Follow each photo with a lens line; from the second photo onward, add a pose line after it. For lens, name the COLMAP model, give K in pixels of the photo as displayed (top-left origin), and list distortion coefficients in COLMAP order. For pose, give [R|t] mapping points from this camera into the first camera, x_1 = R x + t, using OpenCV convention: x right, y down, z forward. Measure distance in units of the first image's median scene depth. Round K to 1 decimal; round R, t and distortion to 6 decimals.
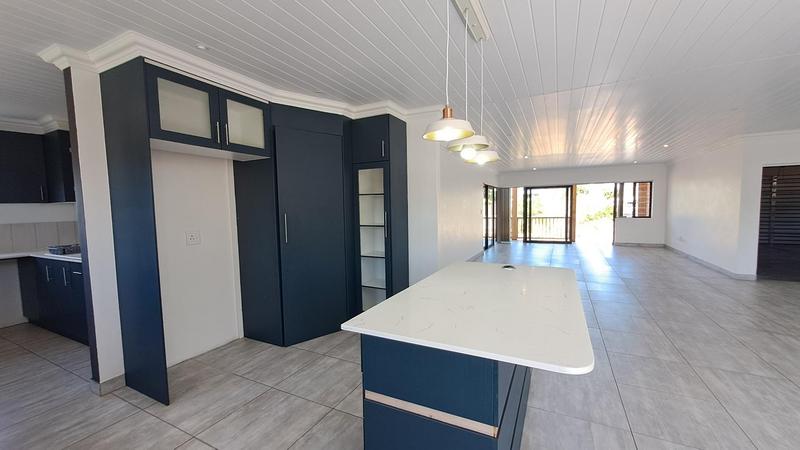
lens RADIAL K [[319.5, 0, 397.6], [0, 319.5, 230.1], [0, 0, 1]] dist [-0.001104, 0.001627]
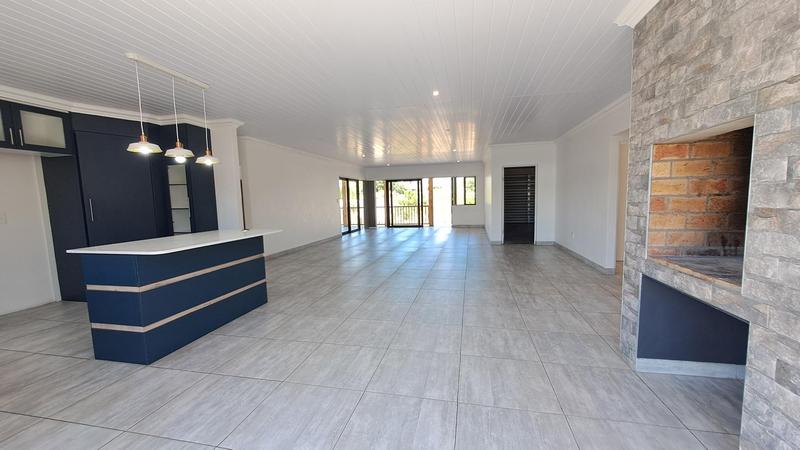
lens RADIAL K [[319.5, 0, 397.8], [0, 319.5, 230.4], [0, 0, 1]] dist [-0.001104, 0.001627]
pose [[0.972303, -0.028785, 0.231946, 0.463402], [0.023333, 0.999384, 0.026218, 0.058569], [-0.232558, -0.020080, 0.972375, -0.458273]]
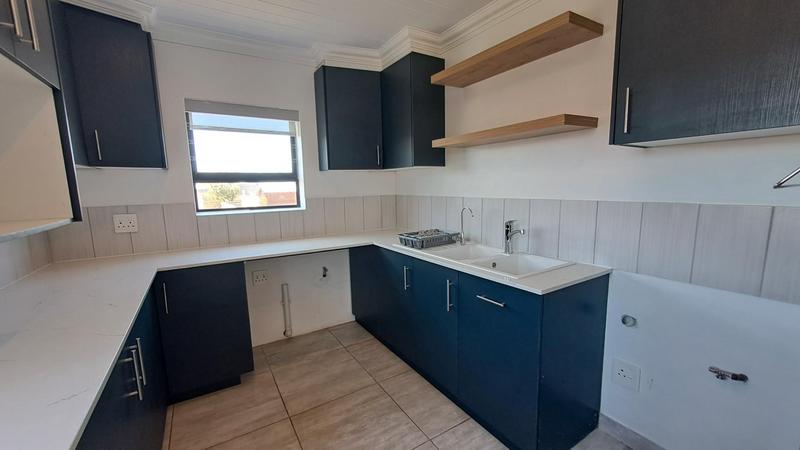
lens RADIAL K [[319.5, 0, 395.5], [0, 319.5, 233.5], [0, 0, 1]] dist [-0.001104, 0.001627]
pose [[0.858495, 0.082620, -0.506122, -0.756257], [-0.037678, 0.994431, 0.098421, -0.014259], [0.511435, -0.065424, 0.856828, 0.422290]]
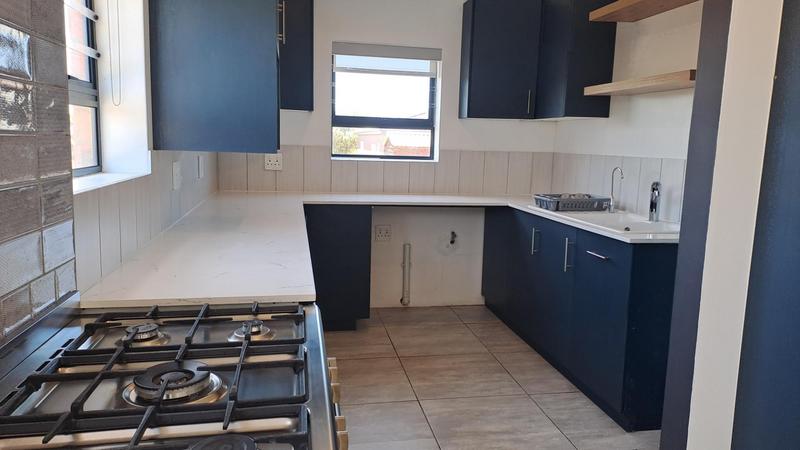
lens RADIAL K [[575.5, 0, 408.3], [0, 575.5, 224.7], [0, 0, 1]] dist [0.047046, -0.032982]
pose [[0.619890, 0.152971, -0.769634, -0.418547], [-0.102595, 0.988195, 0.113778, 0.011364], [0.777953, 0.008431, 0.628266, 0.162335]]
